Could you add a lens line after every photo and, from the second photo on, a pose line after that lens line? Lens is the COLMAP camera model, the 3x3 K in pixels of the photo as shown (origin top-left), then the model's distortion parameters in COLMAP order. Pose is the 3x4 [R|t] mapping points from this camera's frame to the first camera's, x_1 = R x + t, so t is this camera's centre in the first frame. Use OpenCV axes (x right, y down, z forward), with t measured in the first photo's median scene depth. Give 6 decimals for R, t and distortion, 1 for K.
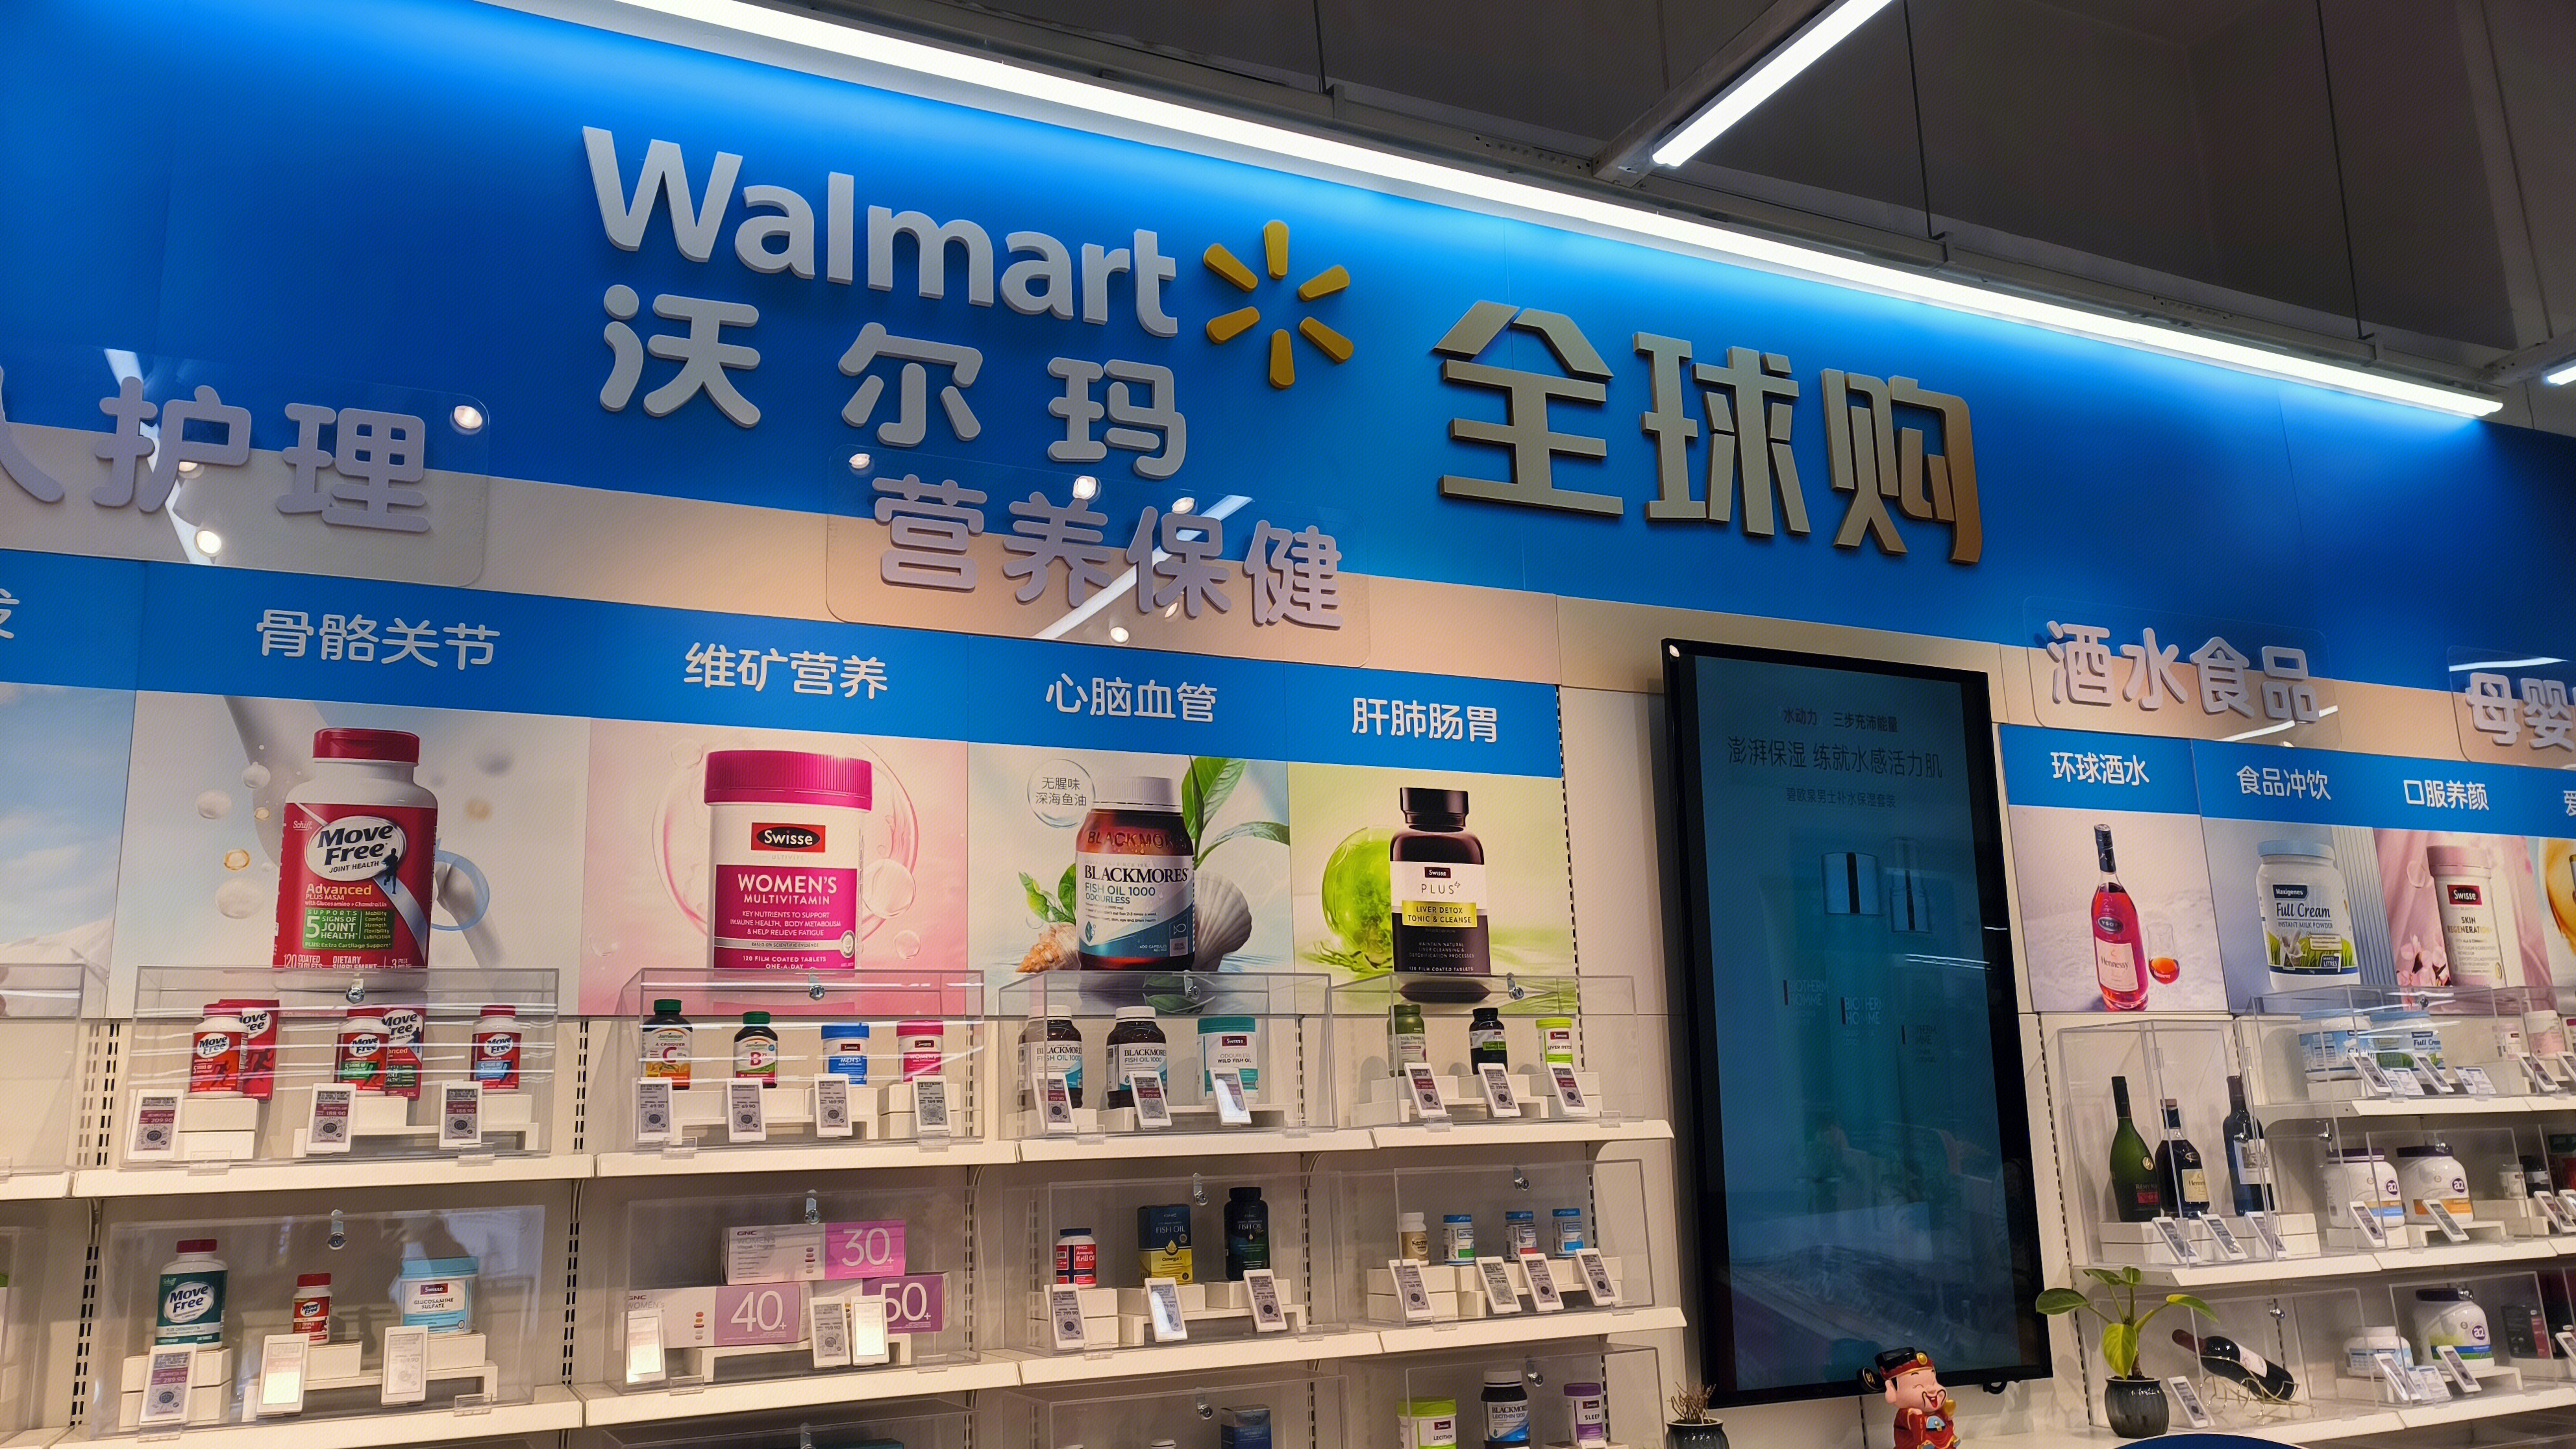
lens RADIAL K [[1852.4, 0, 1280.7], [0, 1852.4, 730.2], [0, 0, 1]] dist [0.023516, -0.003392]
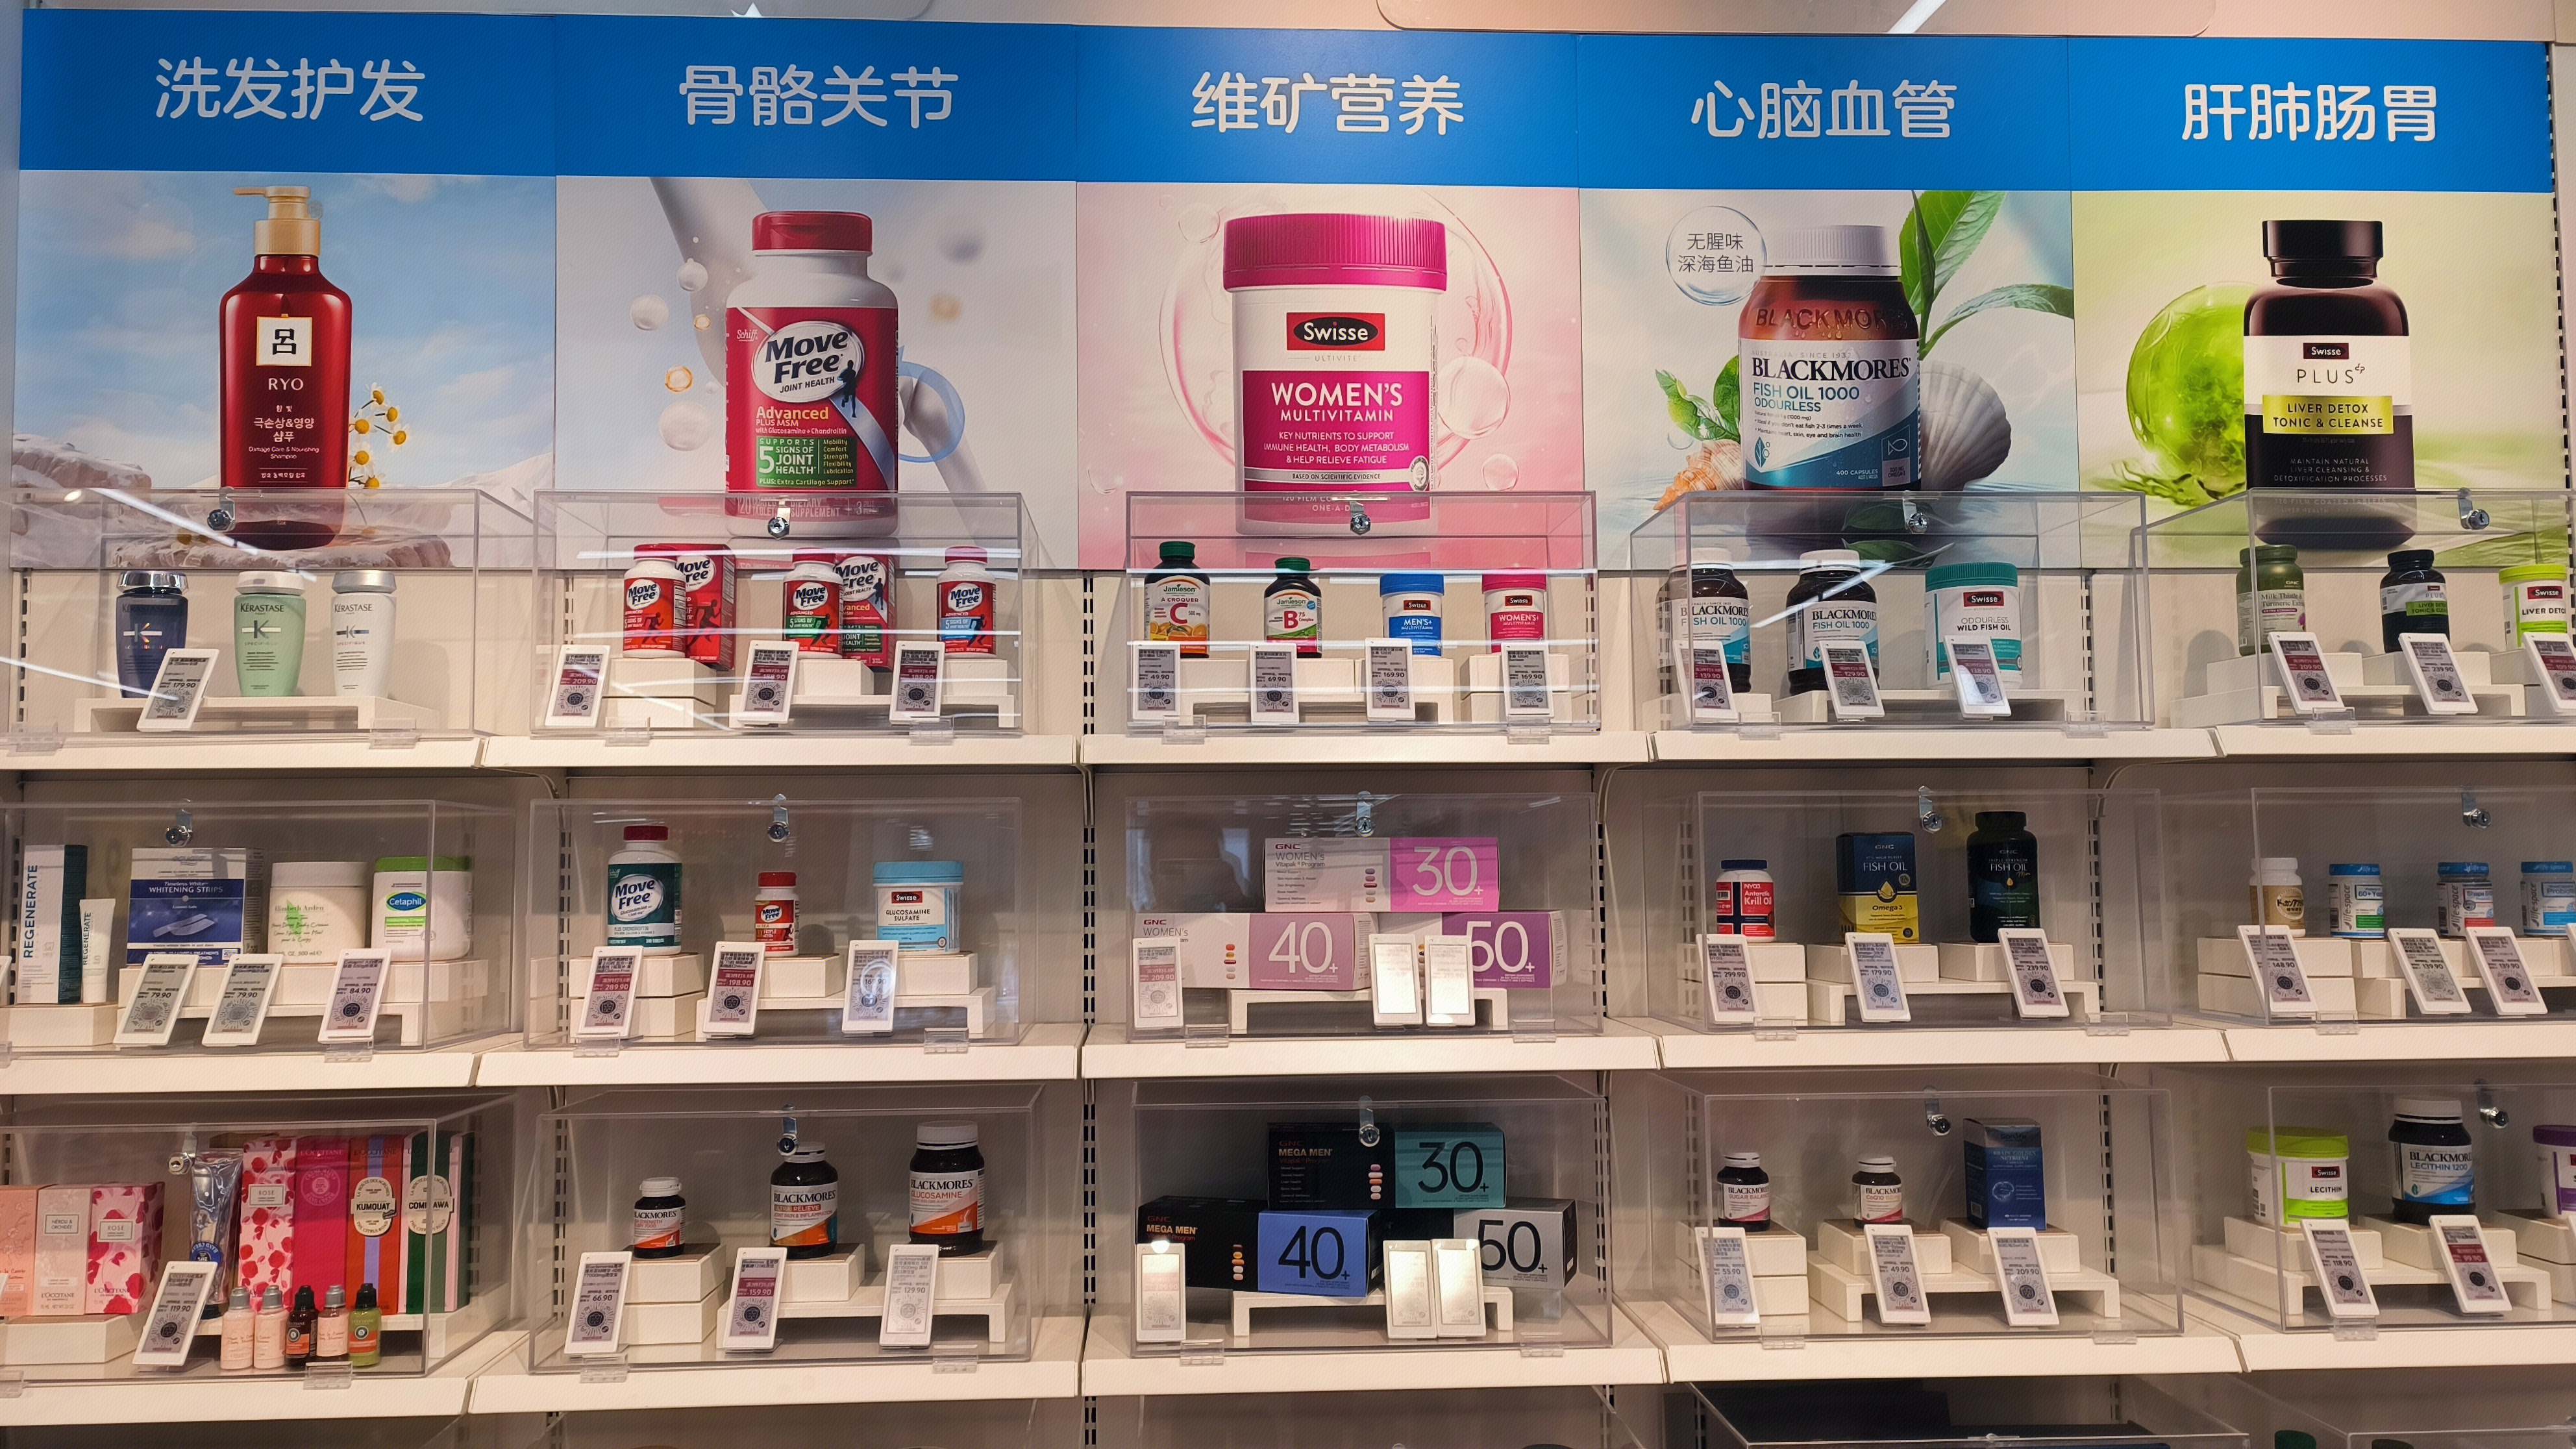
lens RADIAL K [[1852.4, 0, 1280.7], [0, 1852.4, 730.2], [0, 0, 1]] dist [0.023516, -0.003392]
pose [[0.926988, 0.005243, -0.375053, -0.008866], [0.060053, 0.984929, 0.162197, 0.093715], [0.370251, -0.172878, 0.912703, 0.296178]]
